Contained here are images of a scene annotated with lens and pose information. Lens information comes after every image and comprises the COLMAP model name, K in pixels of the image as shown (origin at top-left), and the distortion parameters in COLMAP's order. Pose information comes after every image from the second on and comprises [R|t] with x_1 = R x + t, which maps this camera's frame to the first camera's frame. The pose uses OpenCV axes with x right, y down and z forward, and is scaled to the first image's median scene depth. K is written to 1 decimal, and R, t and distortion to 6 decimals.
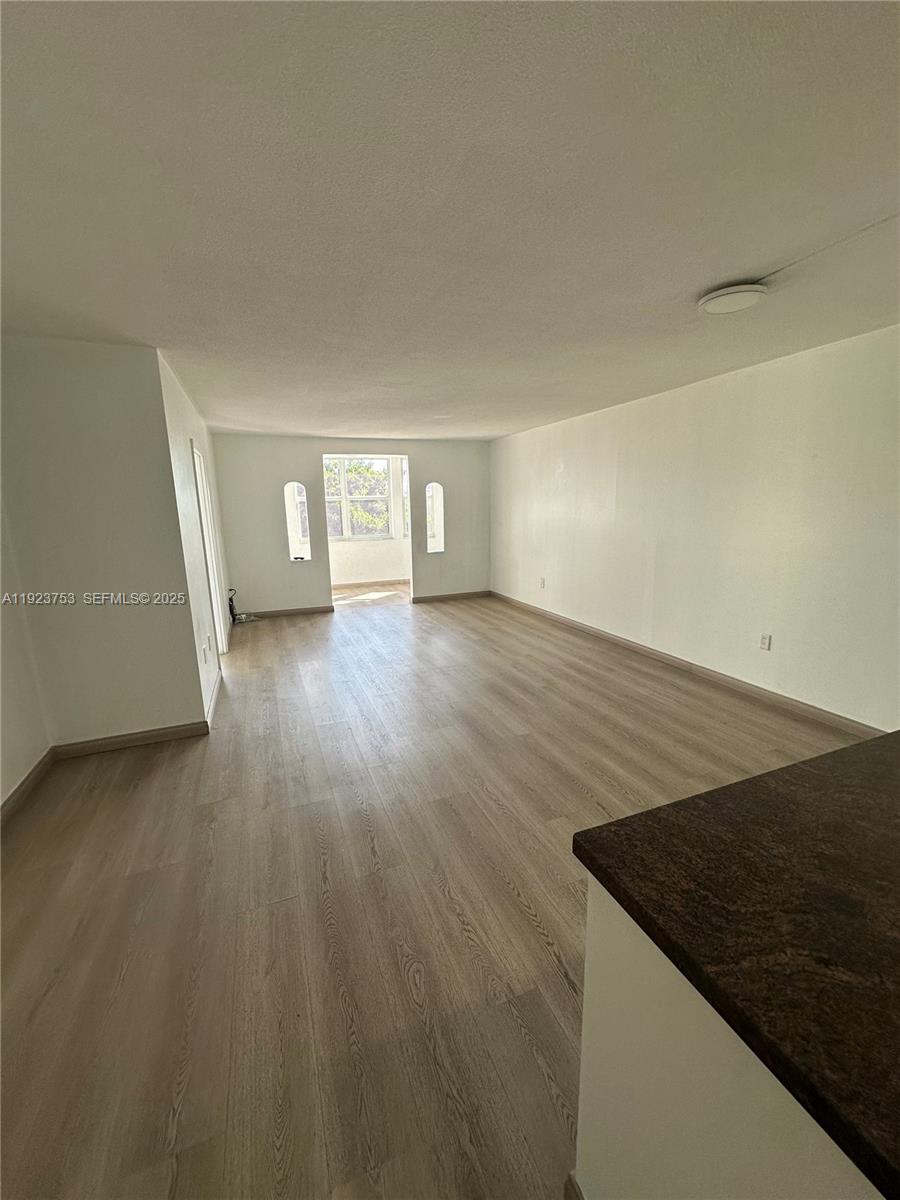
lens RADIAL K [[476.3, 0, 451.7], [0, 476.3, 596.6], [0, 0, 1]] dist [-0.003705, 0.001058]
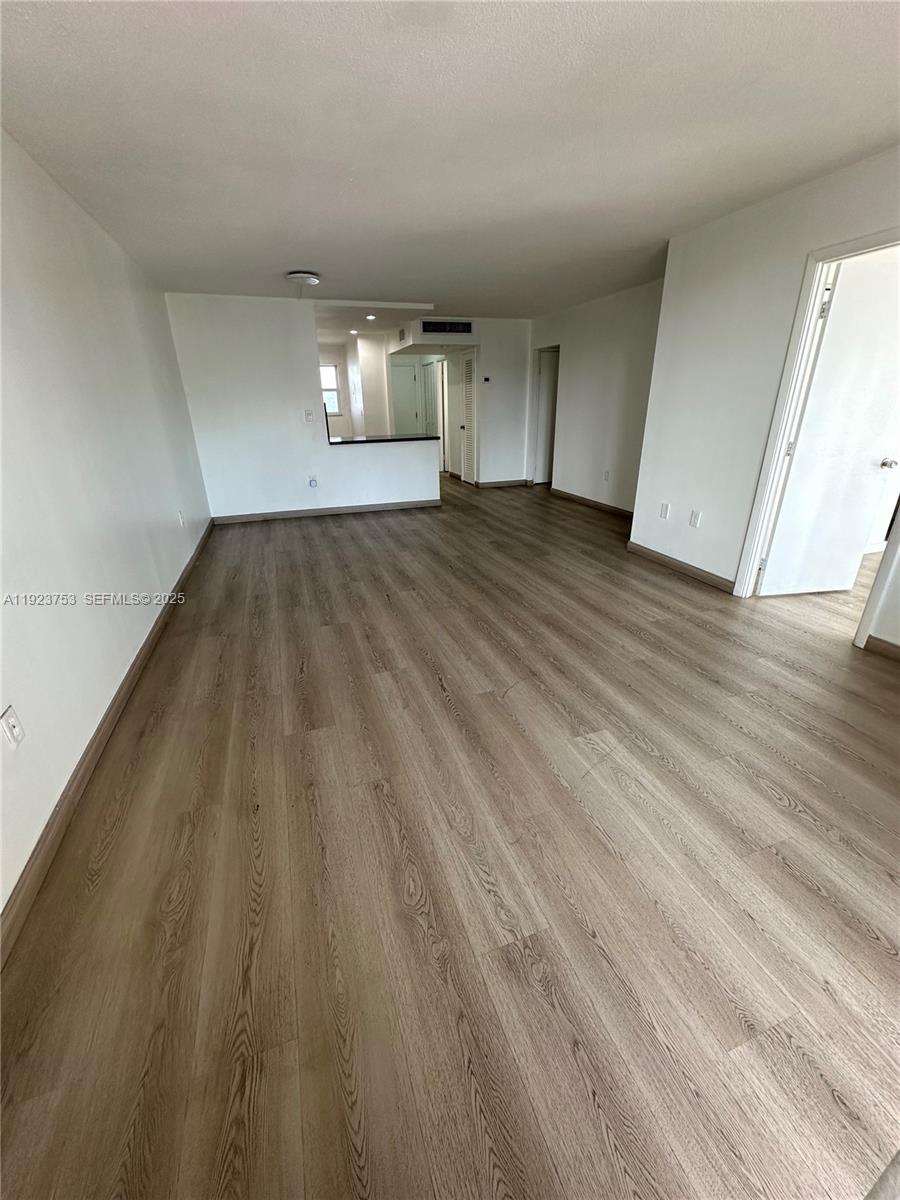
lens RADIAL K [[476.3, 0, 452.0], [0, 476.3, 601.6], [0, 0, 1]] dist [-0.003705, 0.001058]
pose [[-0.998660, 0.017568, 0.048672, -0.049612], [0.041617, 0.831667, 0.553713, -0.288775], [-0.030752, 0.554997, -0.831284, 1.678794]]
